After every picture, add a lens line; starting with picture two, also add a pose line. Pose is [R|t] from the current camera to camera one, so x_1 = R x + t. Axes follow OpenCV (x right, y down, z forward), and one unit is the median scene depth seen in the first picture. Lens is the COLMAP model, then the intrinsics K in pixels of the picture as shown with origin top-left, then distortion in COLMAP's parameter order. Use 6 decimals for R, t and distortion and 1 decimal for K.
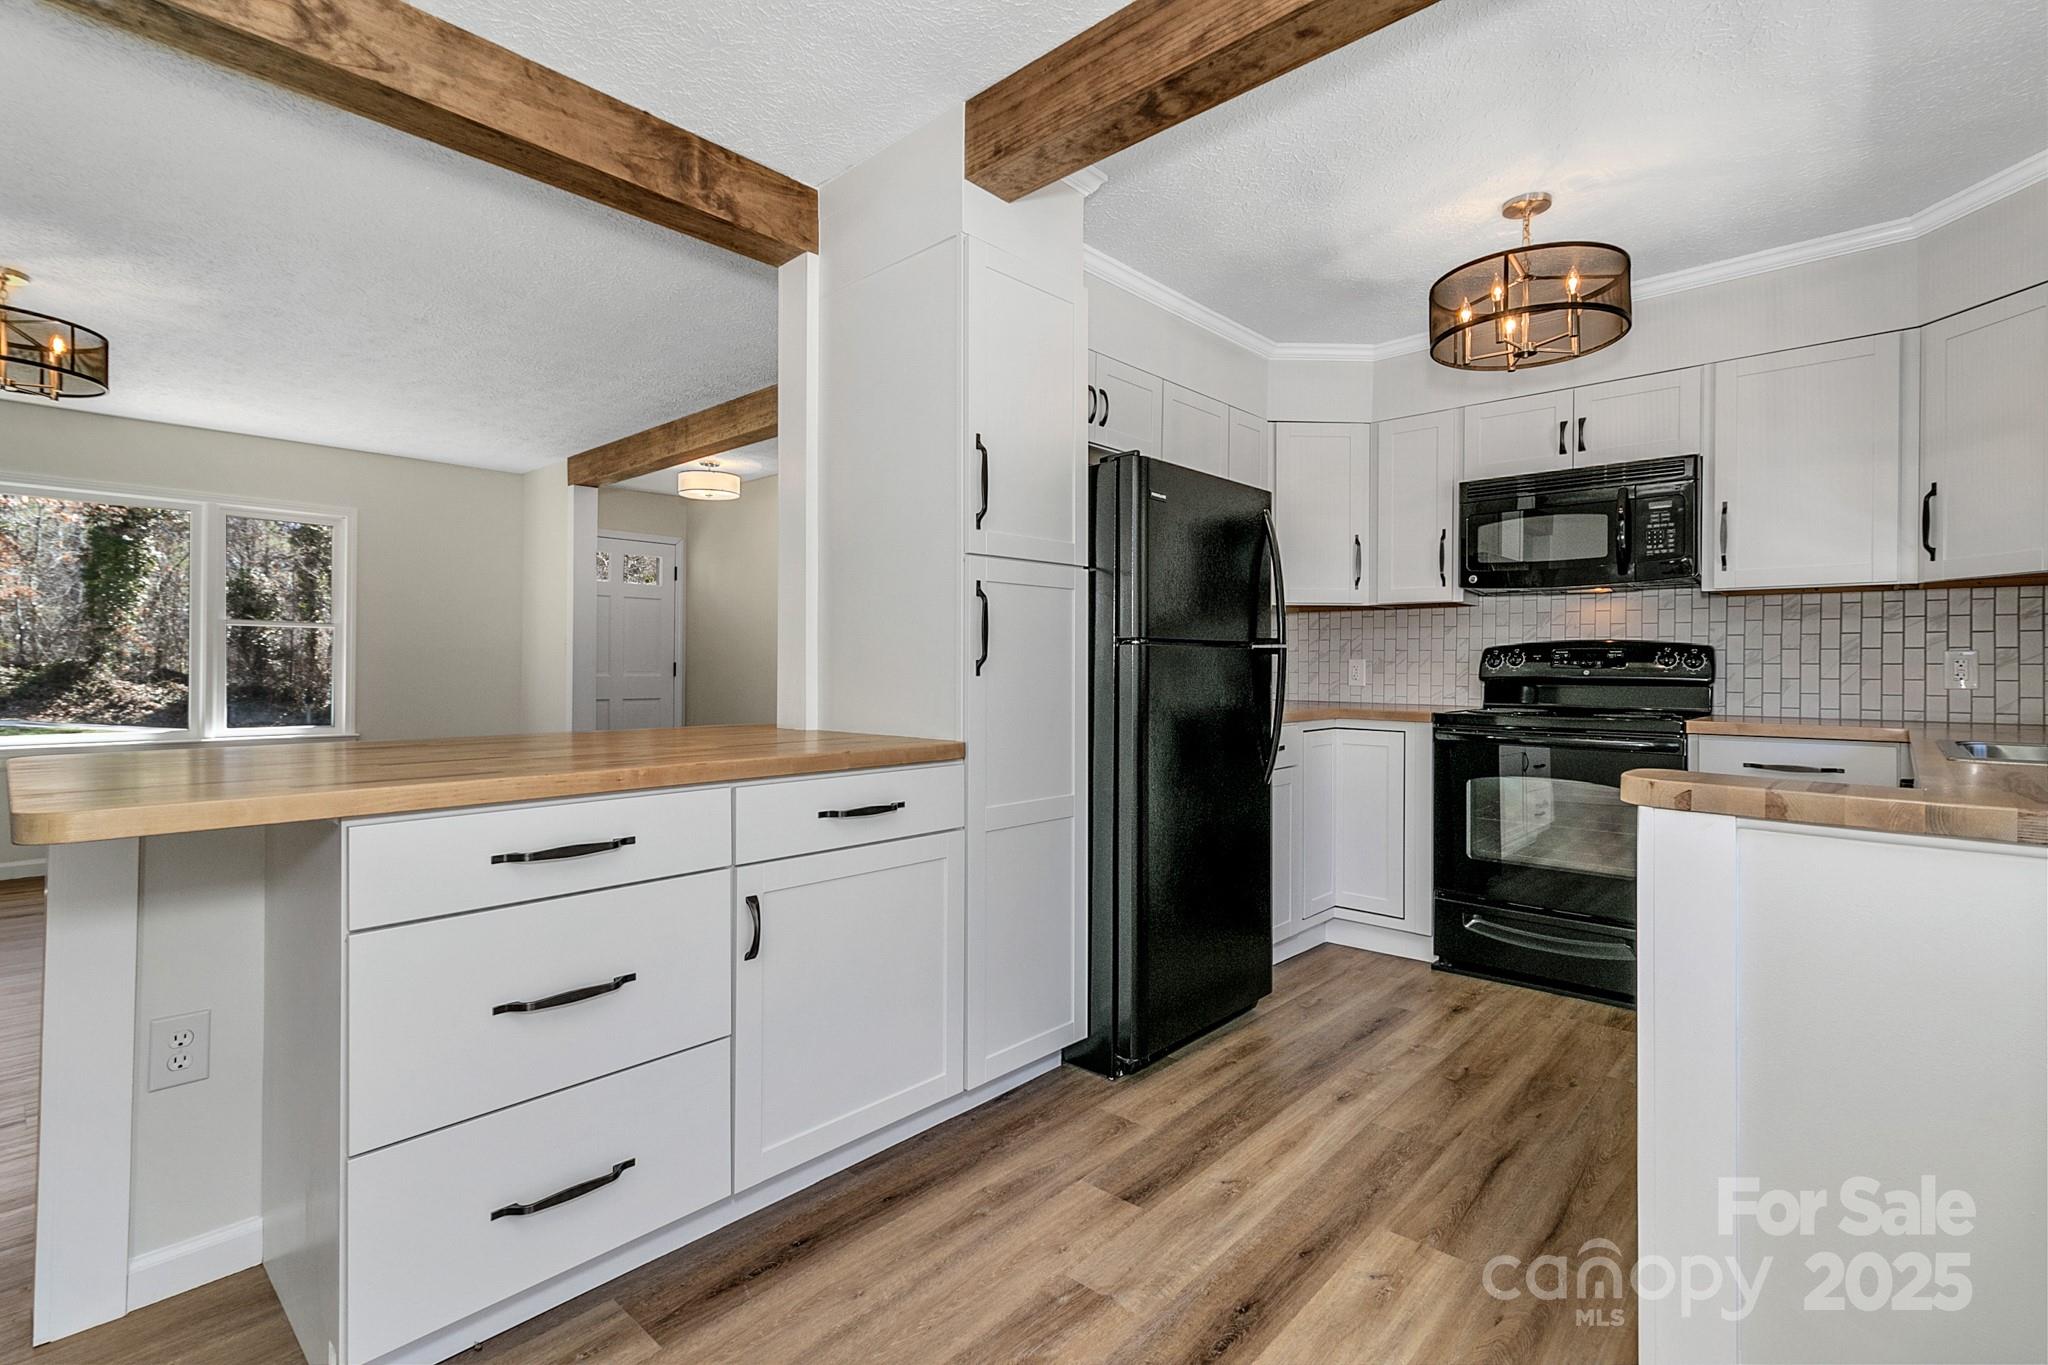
lens RADIAL K [[941.3, 0, 1020.0], [0, 941.3, 666.2], [0, 0, 1]] dist [0.005330, 0.000155]
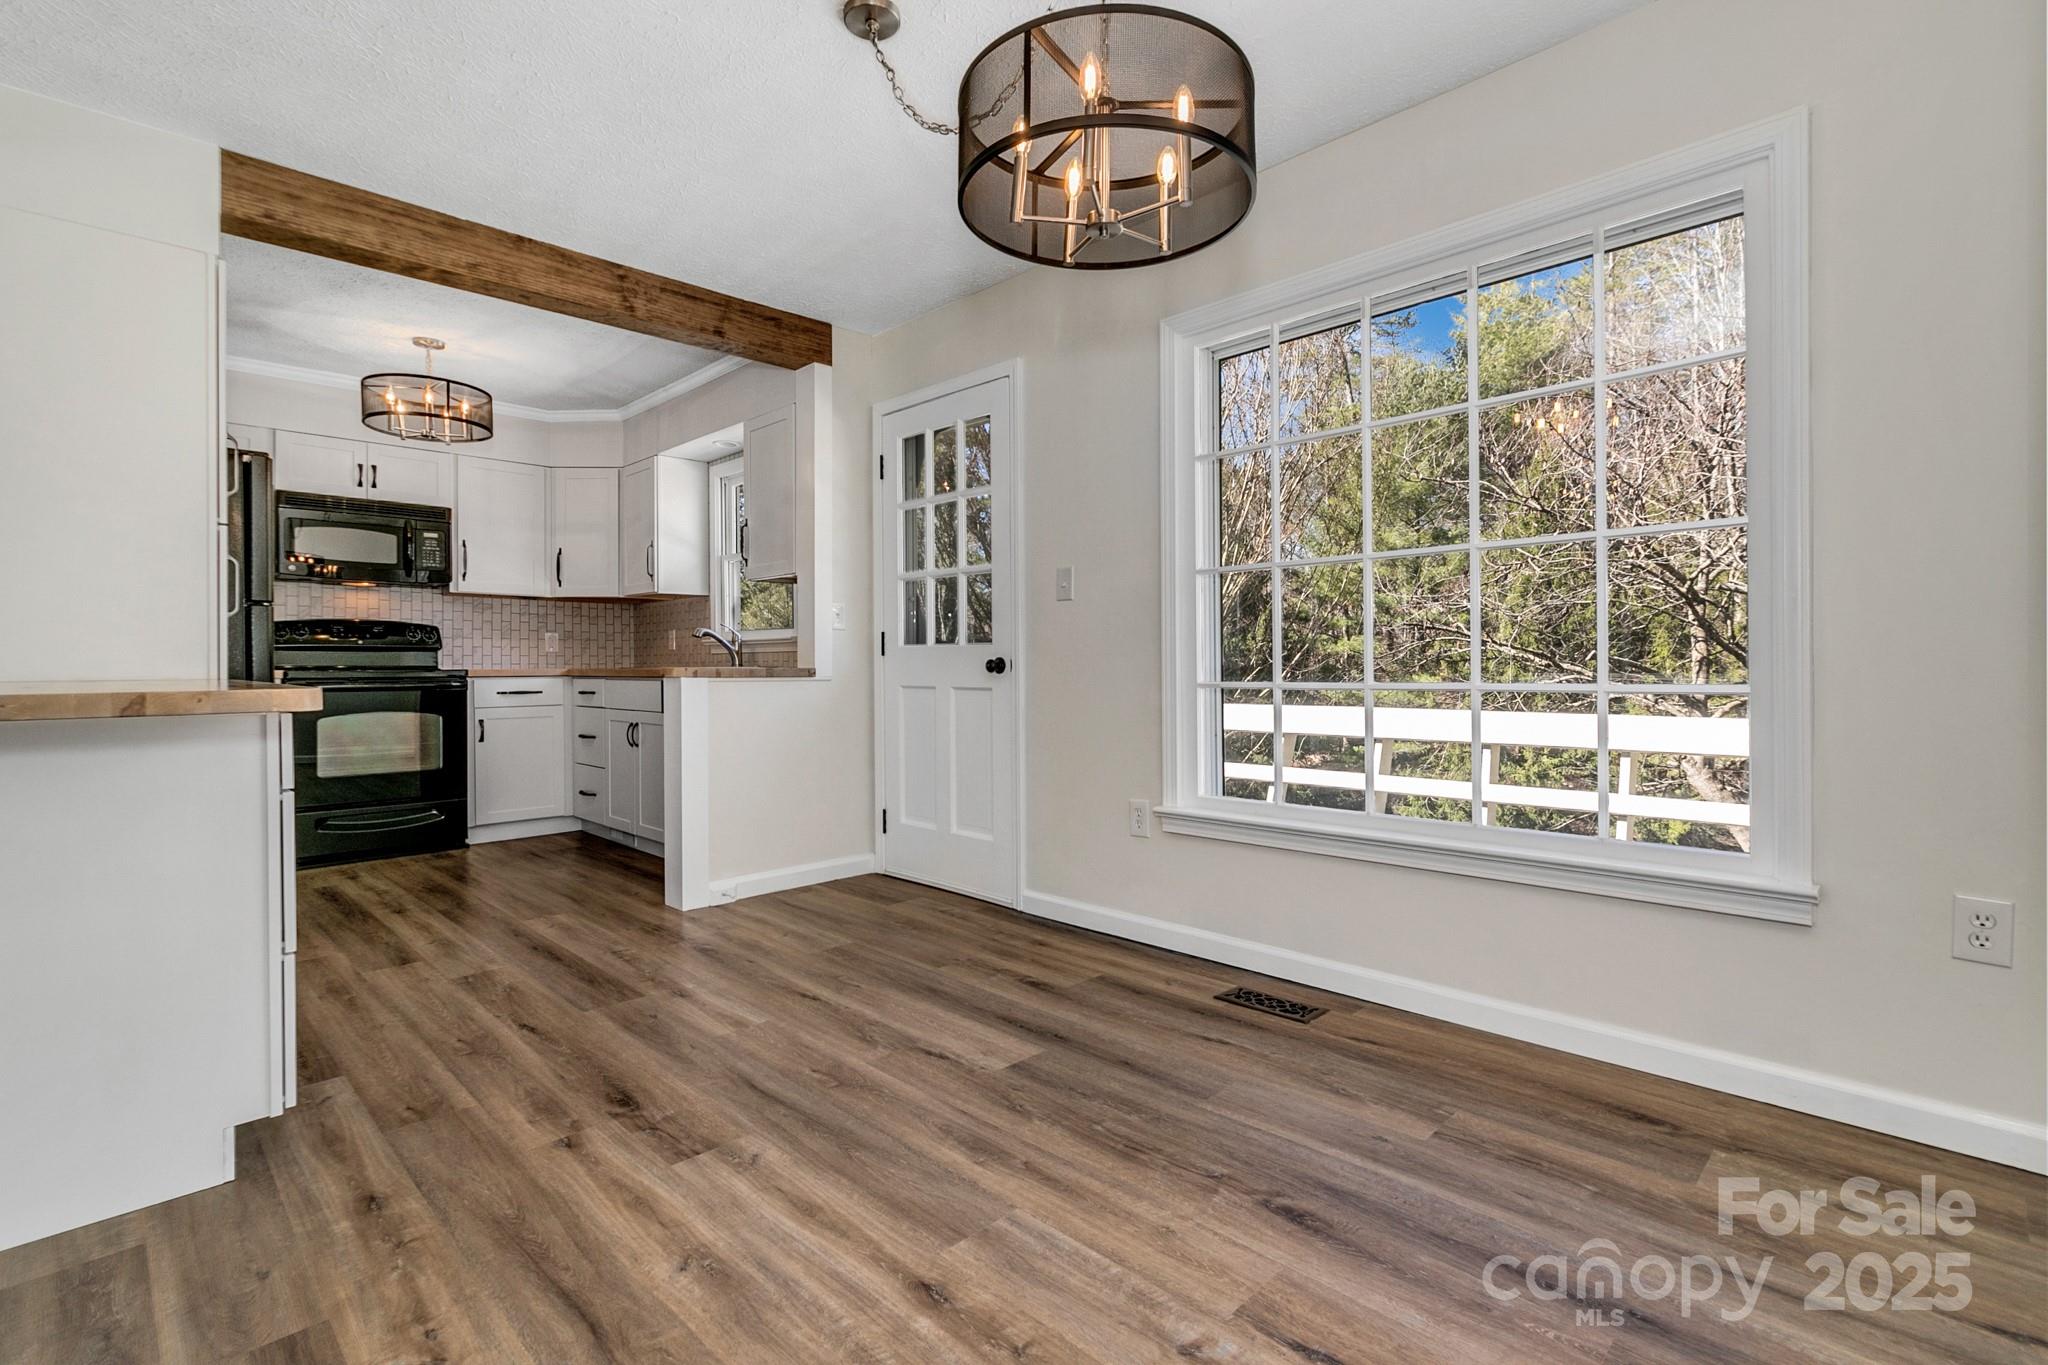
lens RADIAL K [[941.3, 0, 1015.9], [0, 941.3, 659.5], [0, 0, 1]] dist [0.005330, 0.000155]
pose [[0.046012, 0.001170, 0.998940, -0.870470], [0.002864, 0.999995, -0.001303, 0.042270], [-0.998937, 0.002921, 0.046008, -0.050472]]
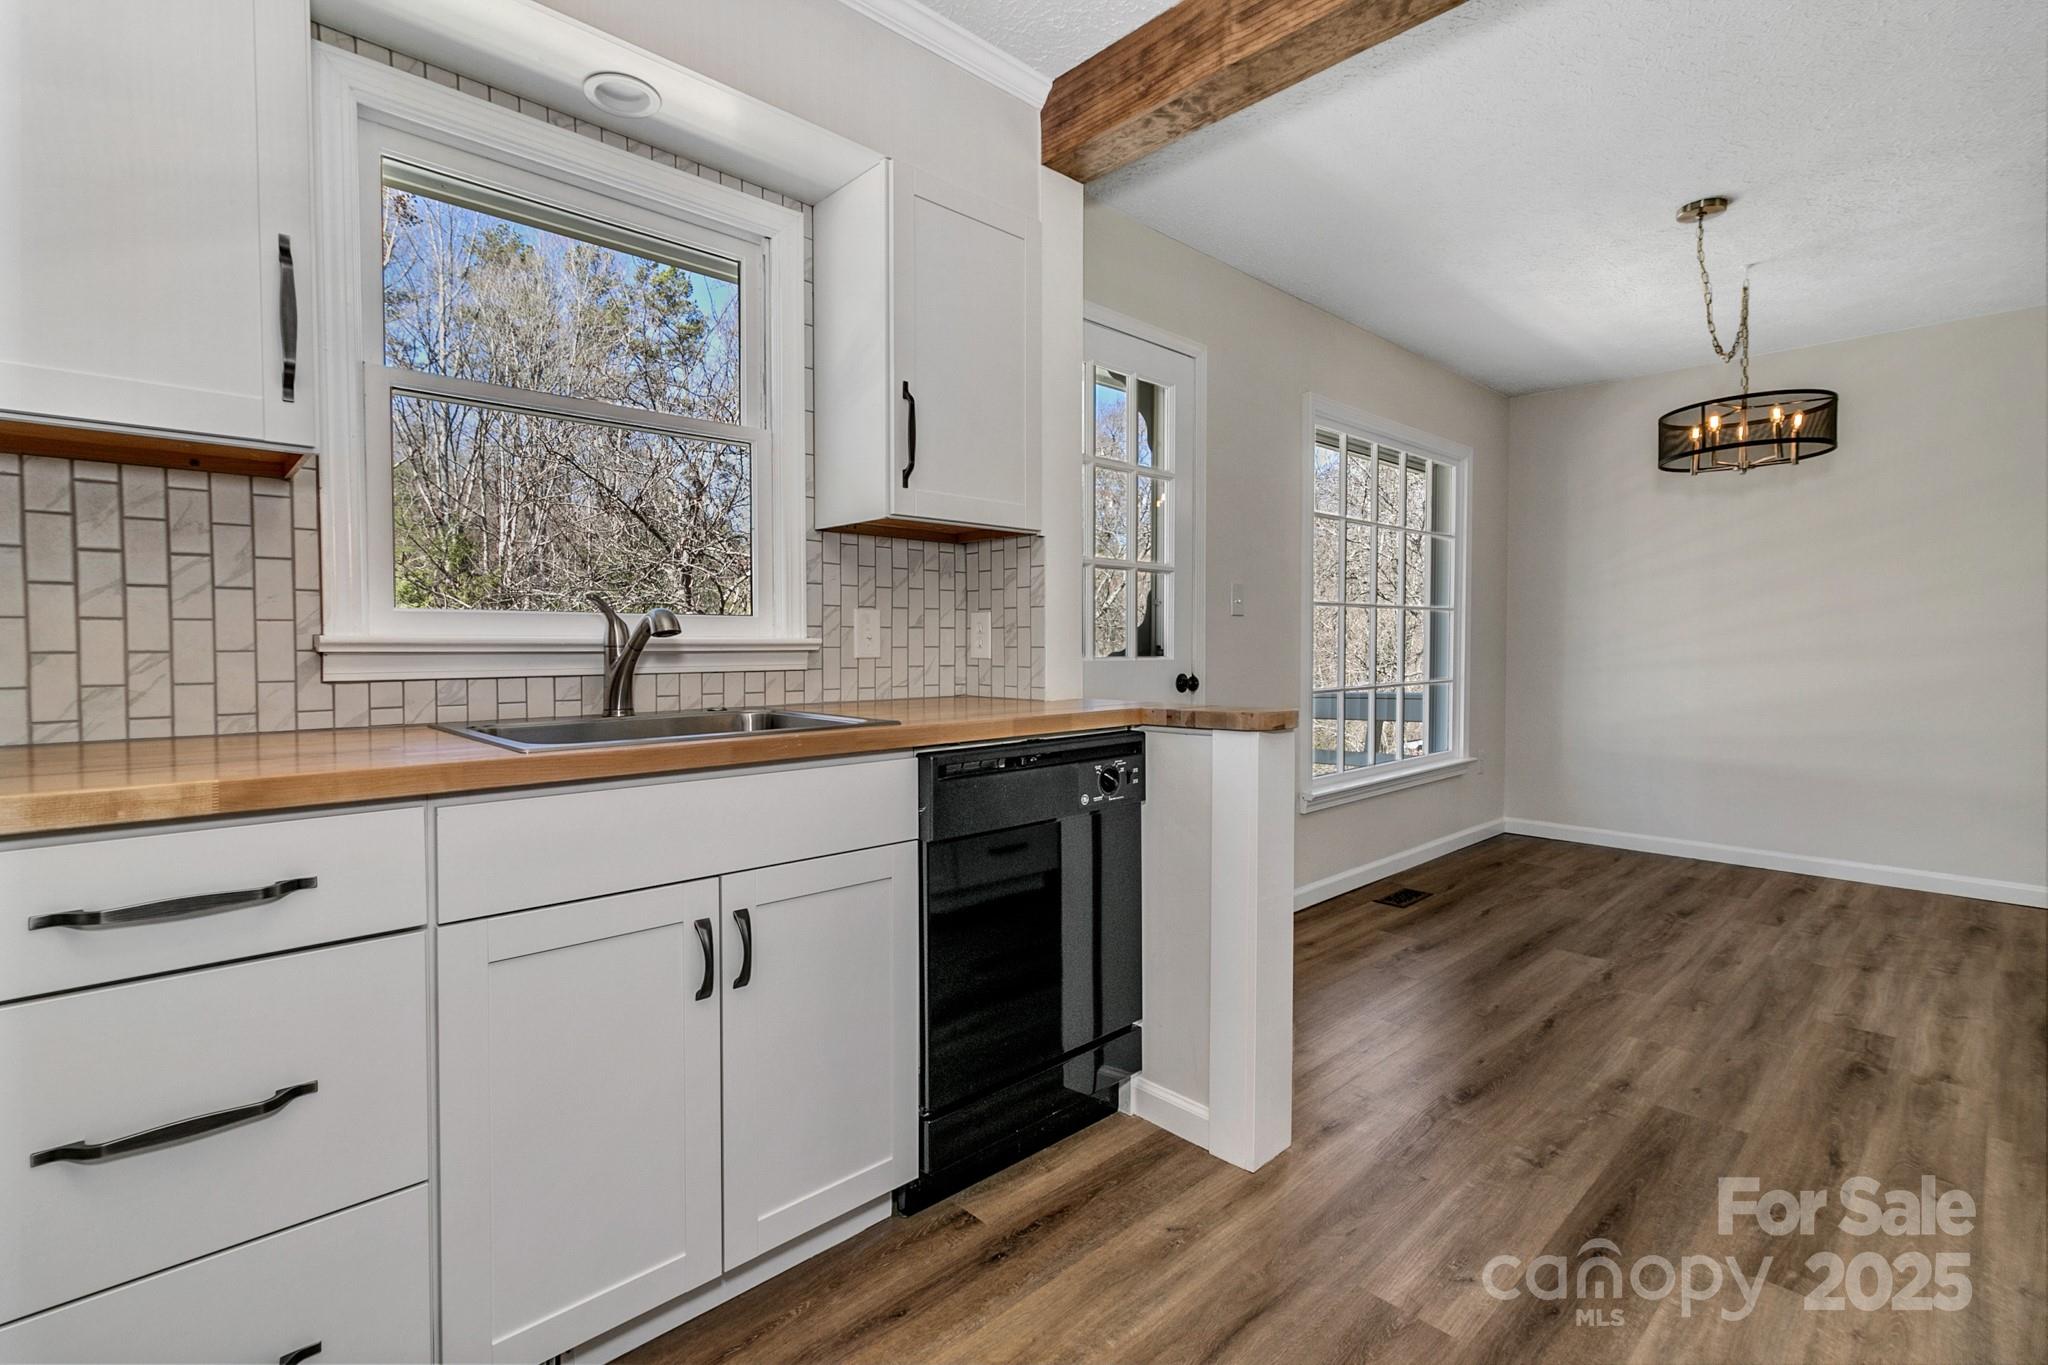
lens RADIAL K [[941.3, 0, 1021.5], [0, 941.3, 657.1], [0, 0, 1]] dist [0.005330, 0.000155]
pose [[-0.997893, -0.006815, 0.064521, 0.417508], [-0.005722, 0.999837, 0.017117, 0.003940], [-0.064627, 0.016711, -0.997770, 1.068270]]
